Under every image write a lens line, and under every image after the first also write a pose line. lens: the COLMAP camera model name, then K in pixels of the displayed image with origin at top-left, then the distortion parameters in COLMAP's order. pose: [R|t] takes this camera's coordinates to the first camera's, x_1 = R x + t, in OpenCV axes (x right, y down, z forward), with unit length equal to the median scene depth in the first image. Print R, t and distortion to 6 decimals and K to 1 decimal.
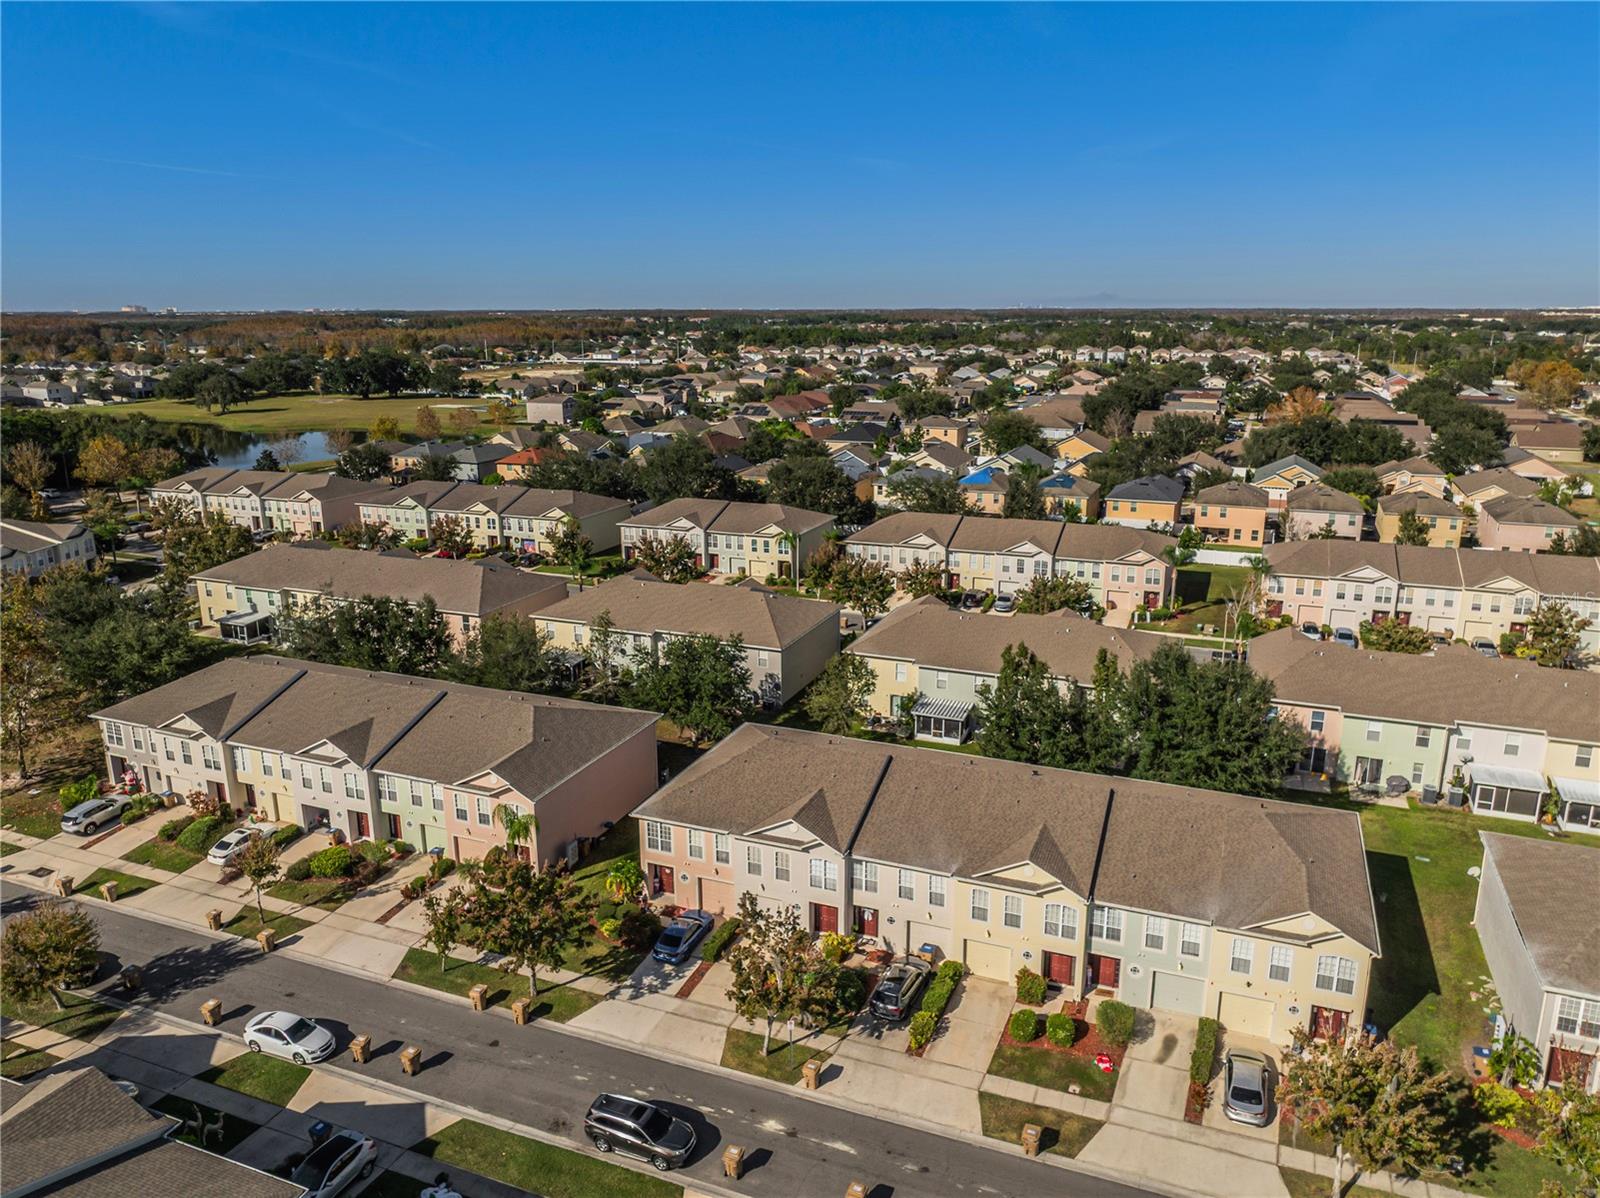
lens RADIAL K [[1114.8, 0, 800.0], [0, 1114.8, 599.0], [0, 0, 1]] dist [-0.018330, 0.001806]
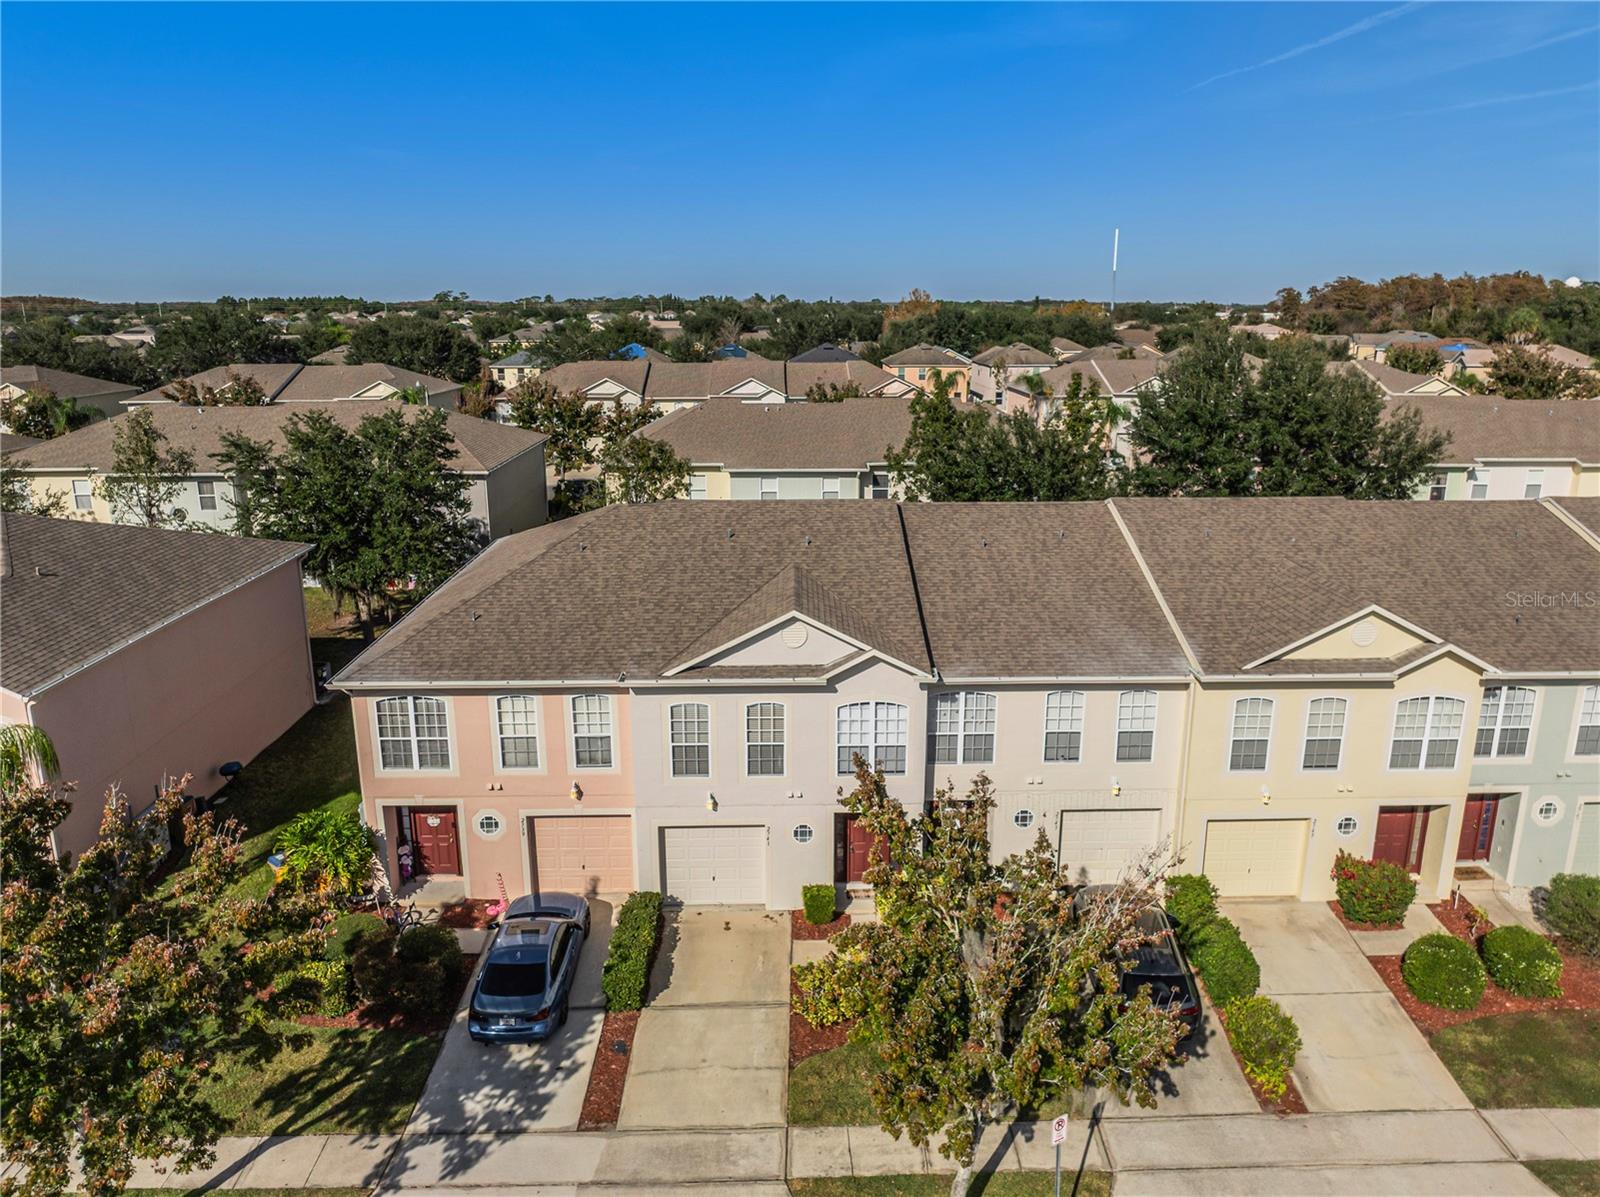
lens RADIAL K [[1129.3, 0, 800.0], [0, 1129.3, 598.5], [0, 0, 1]] dist [-0.023108, 0.002318]
pose [[0.917758, -0.098596, 0.384706, -0.161650], [0.098587, 0.994931, 0.019802, 0.185835], [-0.384708, 0.019754, 0.922827, 0.624508]]
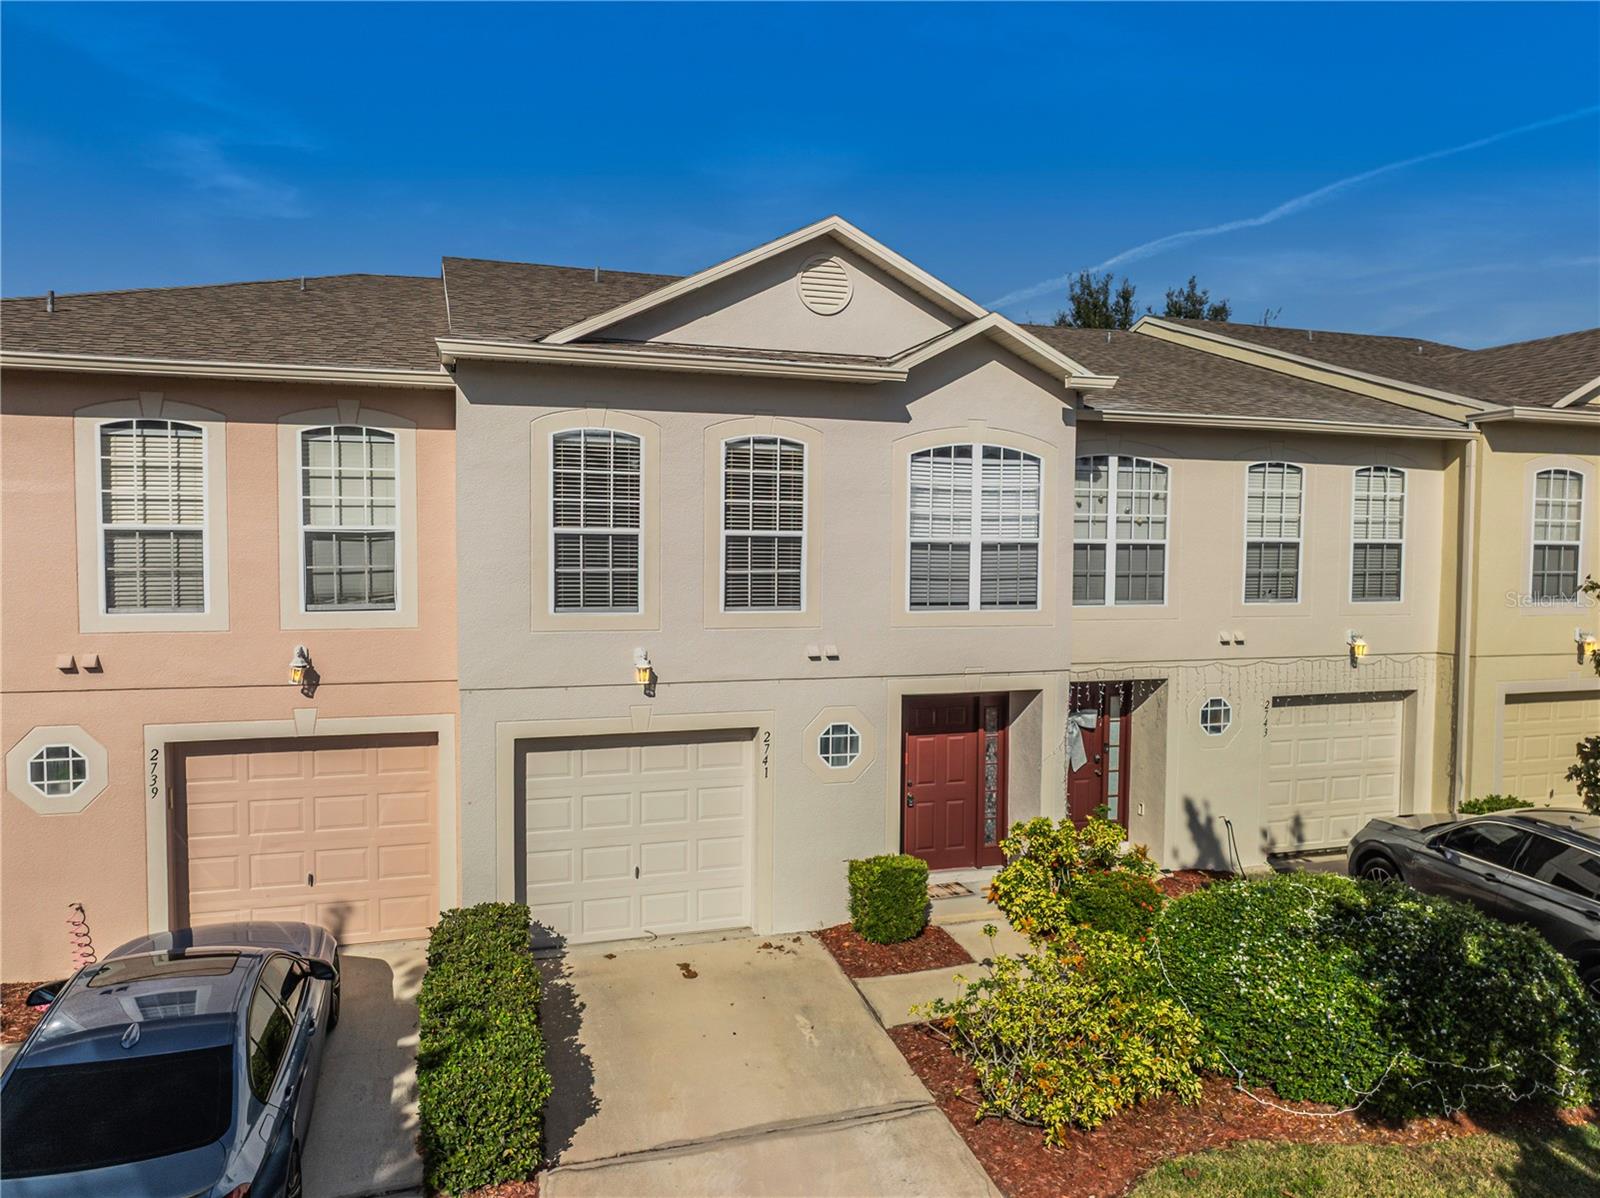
lens RADIAL K [[1129.3, 0, 800.0], [0, 1129.3, 599.0], [0, 0, 1]] dist [-0.023108, 0.002318]
pose [[0.764435, -0.021340, 0.644347, -0.135238], [0.153949, 0.976581, -0.150298, 0.287757], [-0.626050, 0.214090, 0.749818, 0.875264]]
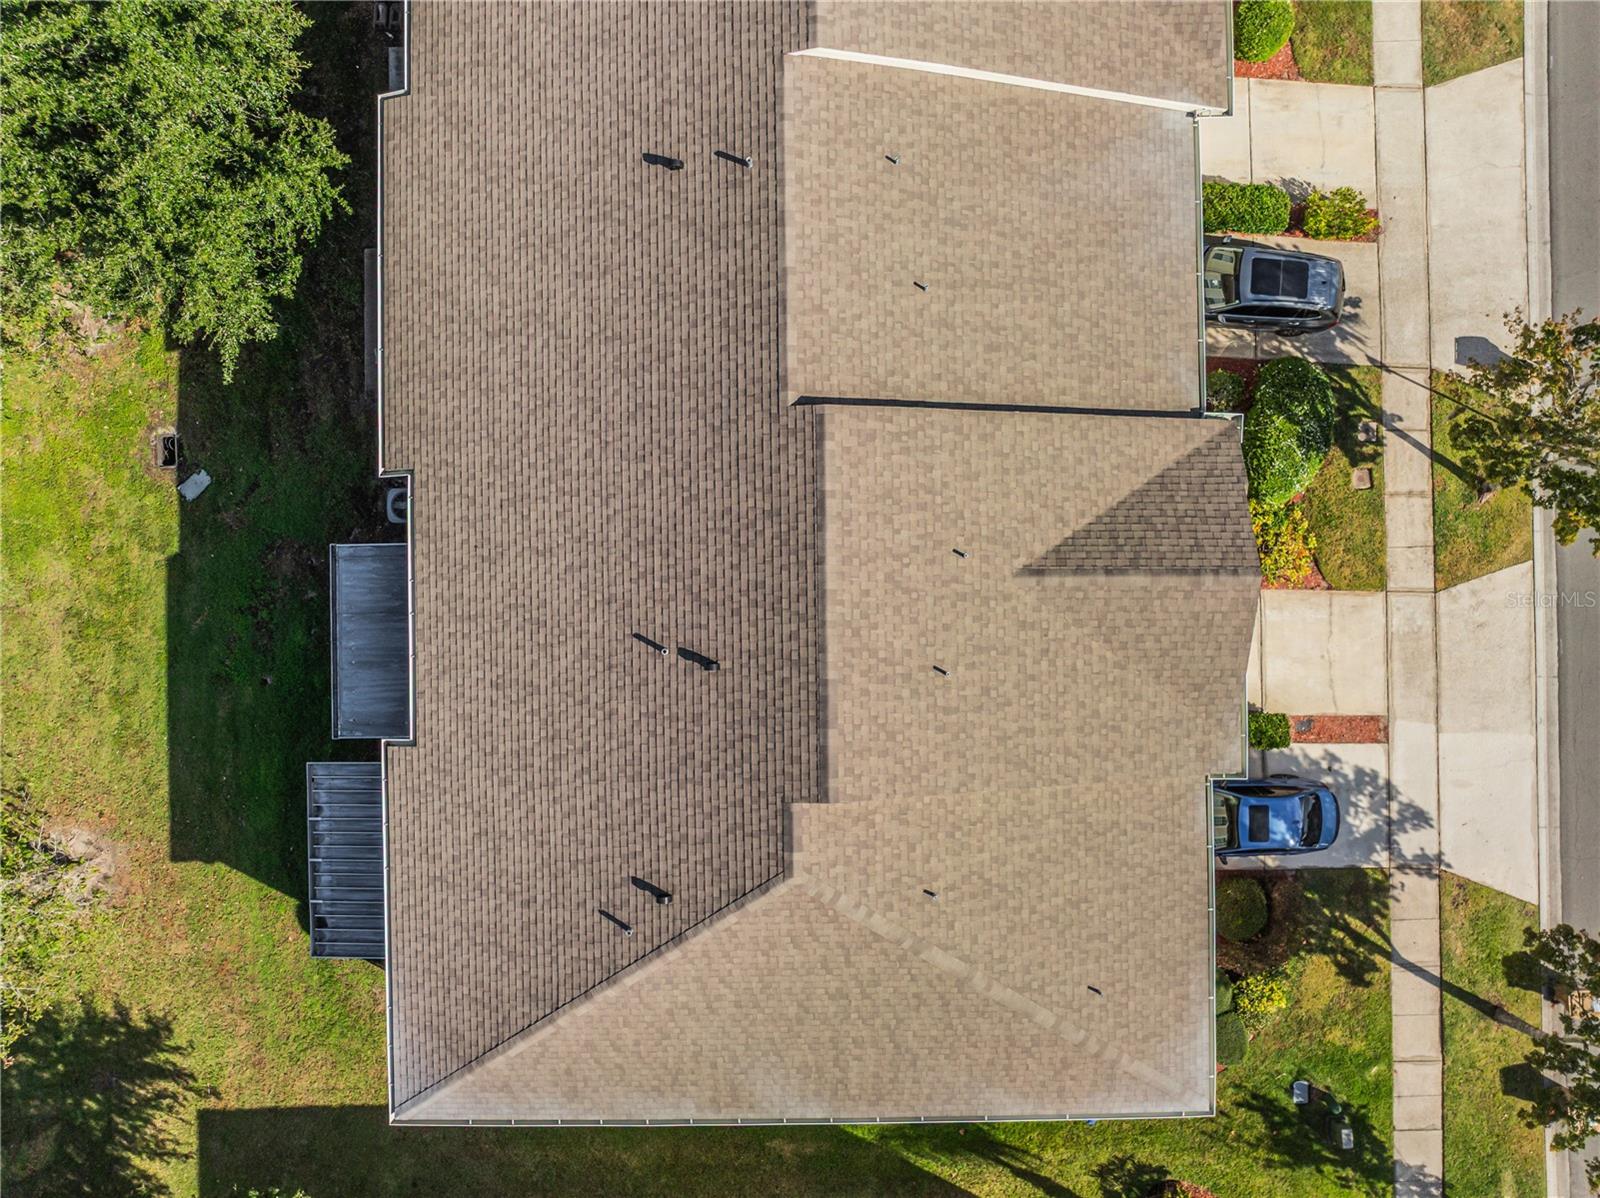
lens RADIAL K [[1114.8, 0, 800.0], [0, 1114.8, 599.0], [0, 0, 1]] dist [-0.018330, 0.001806]
pose [[-0.390530, -0.920475, 0.014548, 0.034177], [0.243633, -0.088101, 0.965858, -0.154161], [-0.887766, 0.380741, 0.258665, 1.038521]]
